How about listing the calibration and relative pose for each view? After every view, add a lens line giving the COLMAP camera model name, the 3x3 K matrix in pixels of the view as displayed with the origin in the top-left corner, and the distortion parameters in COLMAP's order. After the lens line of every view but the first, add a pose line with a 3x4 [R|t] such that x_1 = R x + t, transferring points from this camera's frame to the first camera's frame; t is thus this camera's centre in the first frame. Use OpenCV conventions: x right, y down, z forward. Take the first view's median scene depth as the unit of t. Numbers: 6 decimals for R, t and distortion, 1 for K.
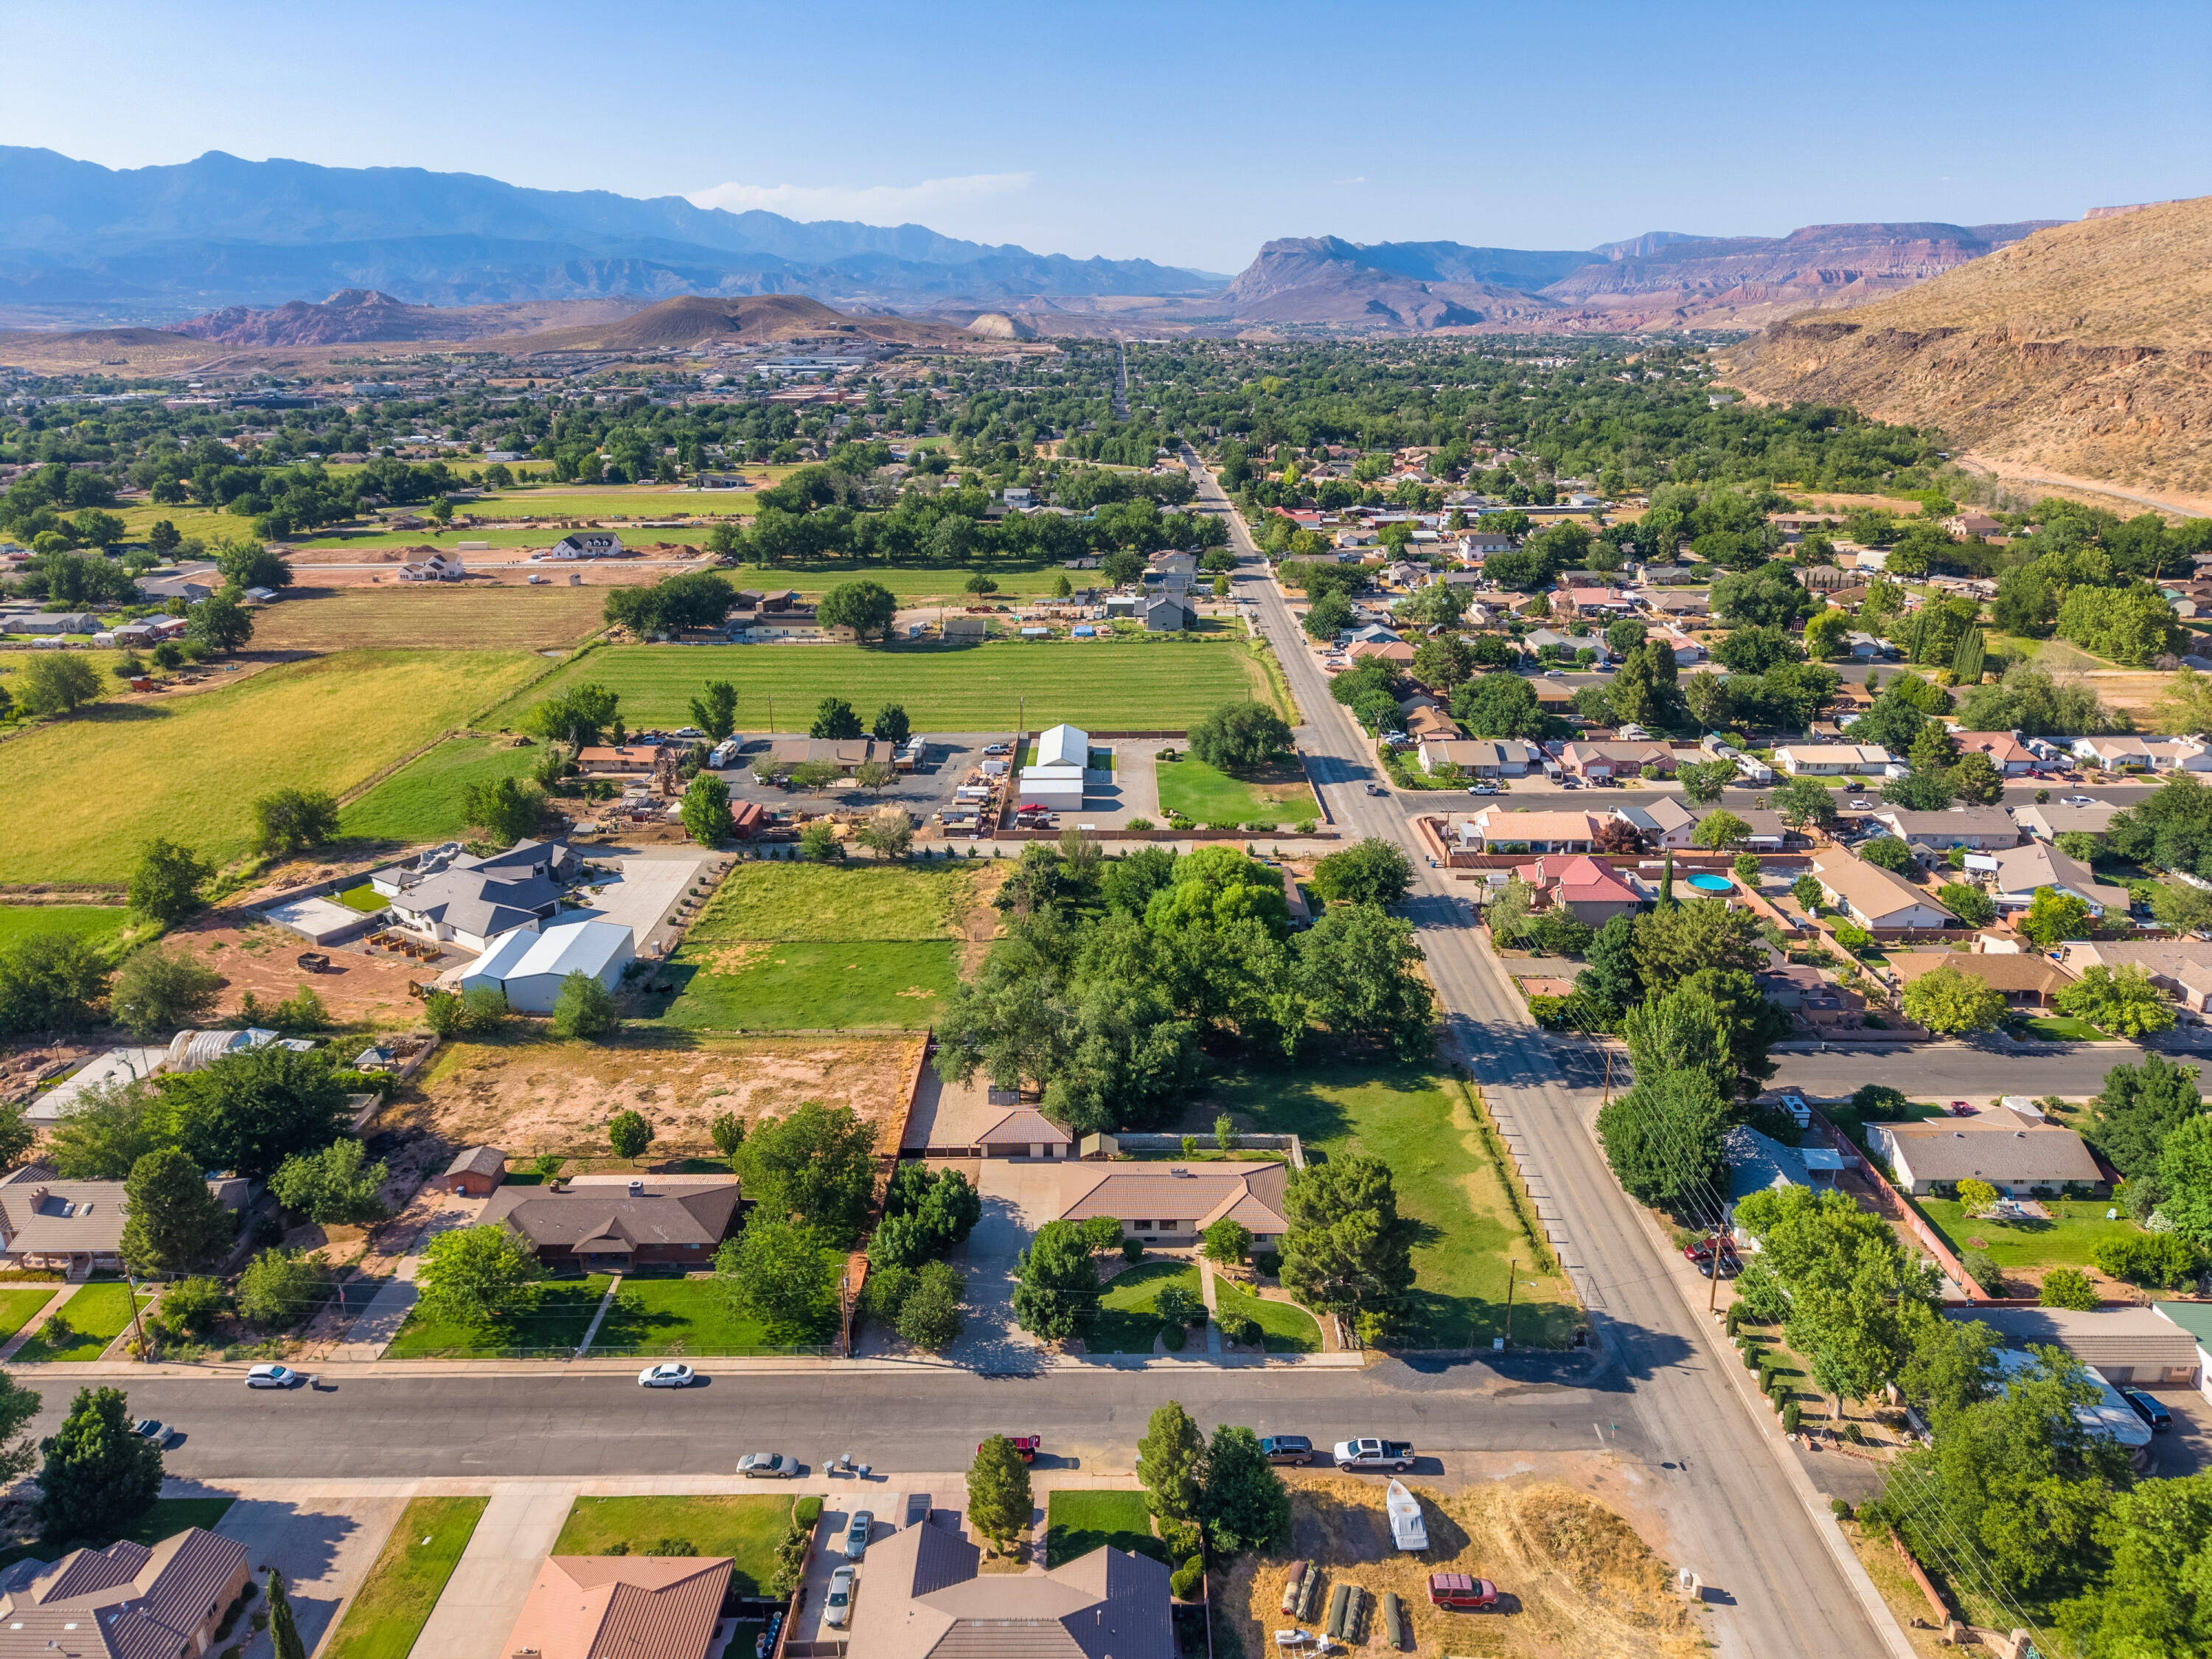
lens RADIAL K [[1476.3, 0, 1104.0], [0, 1476.3, 827.4], [0, 0, 1]] dist [0.025389, -0.022512]
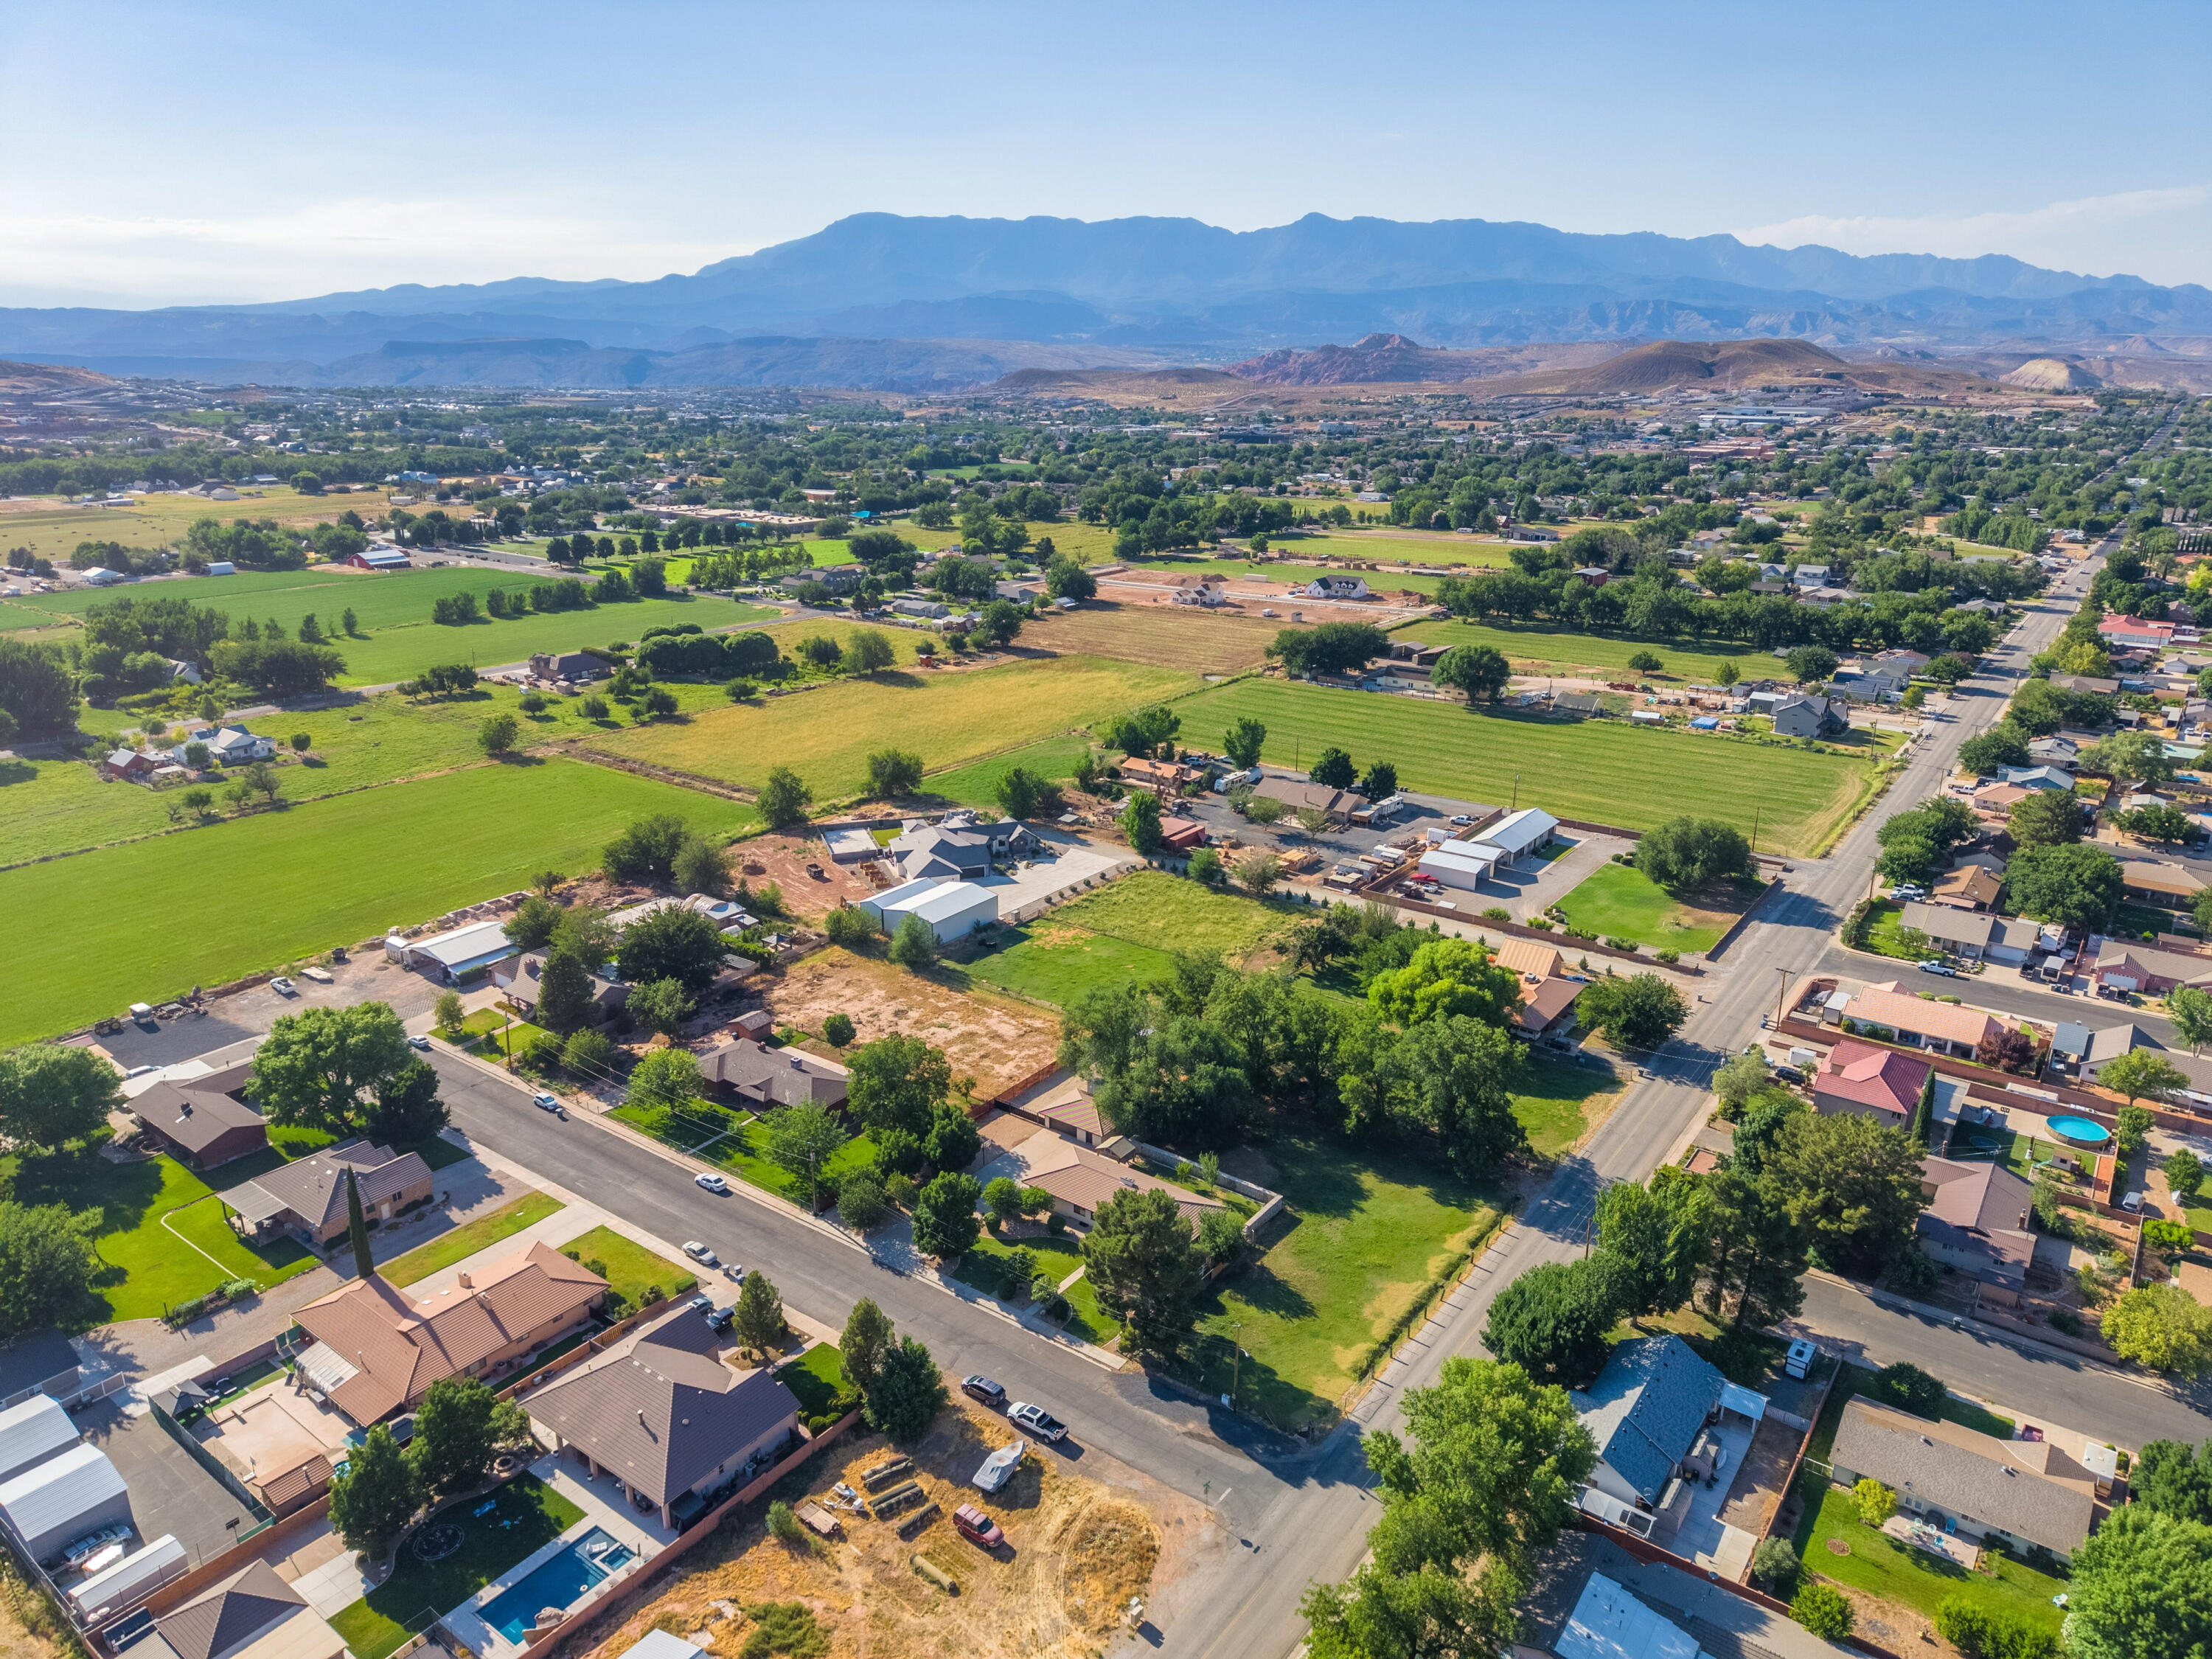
lens RADIAL K [[1476.3, 0, 1104.6], [0, 1476.3, 824.0], [0, 0, 1]] dist [0.025389, -0.022512]
pose [[0.806907, 0.184868, -0.561004, 0.424022], [-0.199469, 0.979250, 0.035792, -0.052452], [0.555980, 0.083021, 0.827039, 0.004279]]
